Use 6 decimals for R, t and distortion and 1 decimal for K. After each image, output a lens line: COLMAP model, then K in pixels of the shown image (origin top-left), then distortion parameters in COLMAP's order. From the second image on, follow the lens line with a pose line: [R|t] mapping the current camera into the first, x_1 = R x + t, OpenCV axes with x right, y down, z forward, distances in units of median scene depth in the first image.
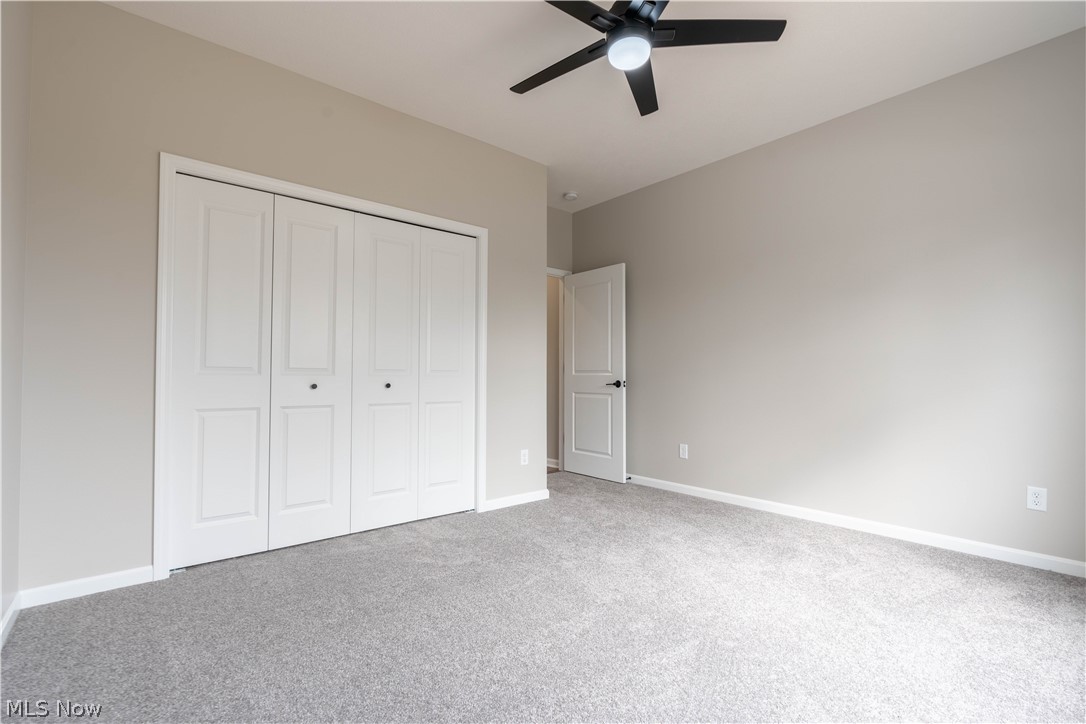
lens RADIAL K [[491.2, 0, 543.0], [0, 491.2, 362.0], [0, 0, 1]] dist [-0.005685, 0.001311]
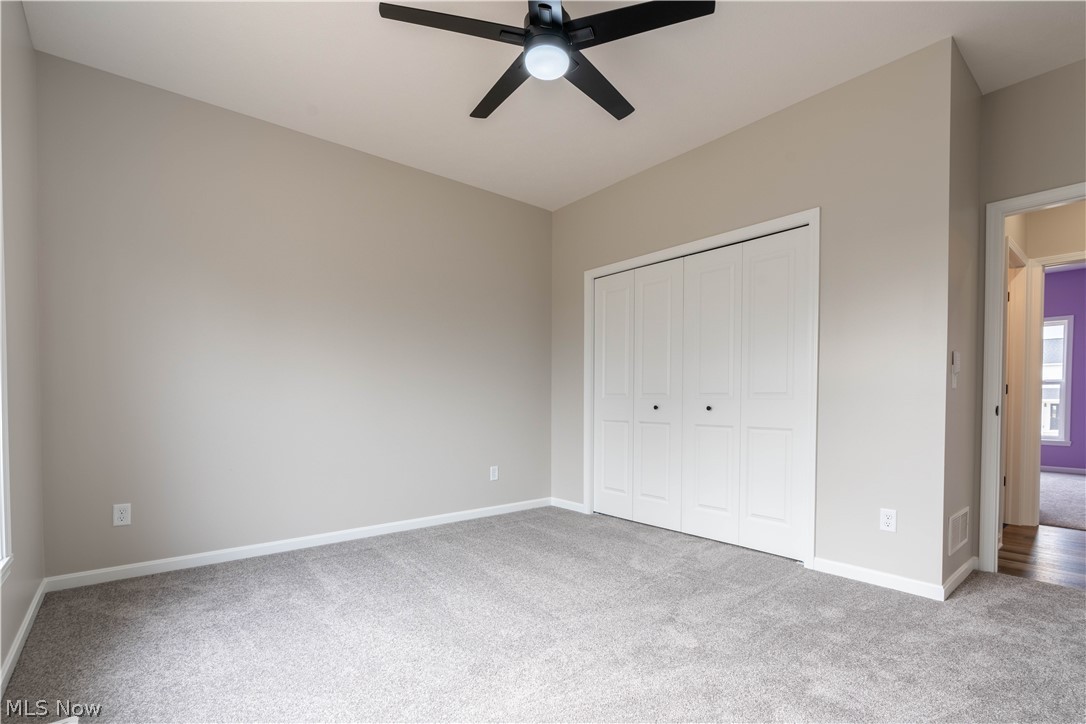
lens RADIAL K [[497.9, 0, 549.4], [0, 497.9, 411.2], [0, 0, 1]] dist [-0.003556, -0.000084]
pose [[-0.001051, 0.019228, -0.999815, 0.768894], [0.029306, 0.999386, 0.019189, 0.023877], [0.999570, -0.029280, -0.001613, 0.658457]]
